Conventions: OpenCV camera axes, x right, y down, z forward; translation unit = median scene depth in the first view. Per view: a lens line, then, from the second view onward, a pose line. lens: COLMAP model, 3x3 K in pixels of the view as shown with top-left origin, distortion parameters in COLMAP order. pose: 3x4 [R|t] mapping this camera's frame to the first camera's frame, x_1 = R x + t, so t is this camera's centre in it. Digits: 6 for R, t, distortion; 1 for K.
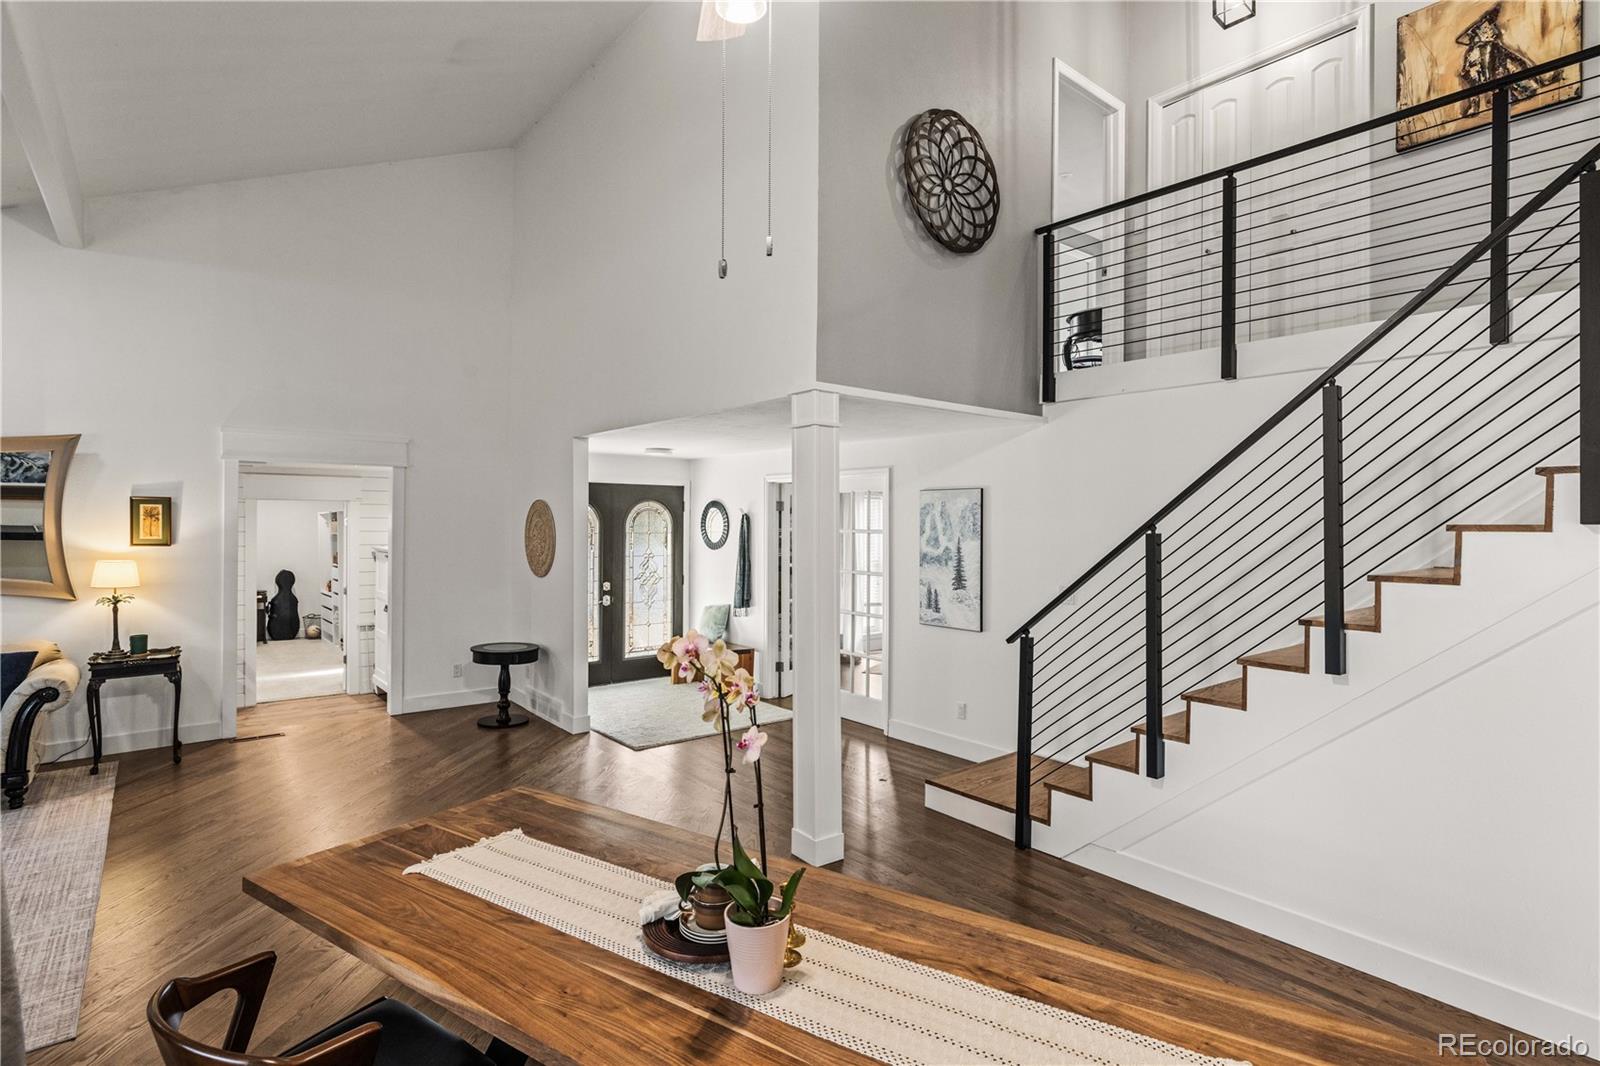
lens RADIAL K [[786.5, 0, 805.4], [0, 786.5, 523.0], [0, 0, 1]] dist [-0.004719, 0.000762]
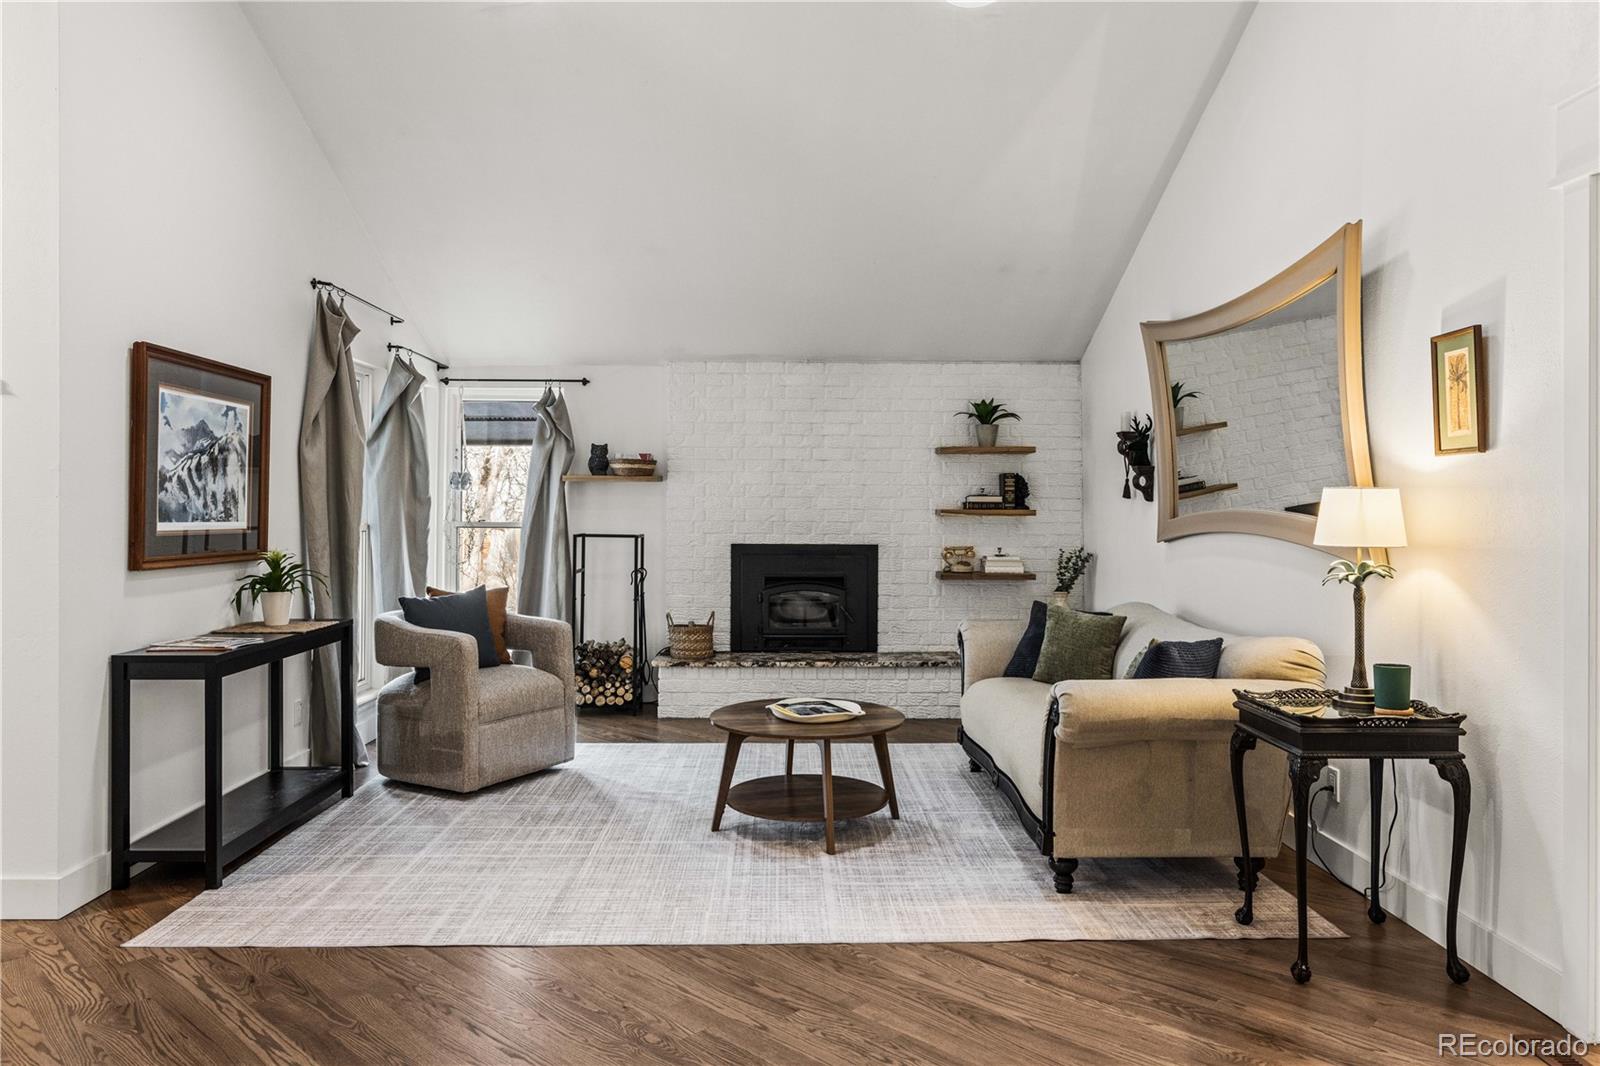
lens RADIAL K [[1110.0, 0, 800.0], [0, 1110.0, 533.0], [0, 0, 1]] dist [-0.008796, 0.030454]
pose [[-0.625068, 0.006118, -0.780546, -0.225788], [-0.006138, 0.999900, 0.012753, 0.081943], [0.780546, 0.012762, -0.624968, 1.382364]]
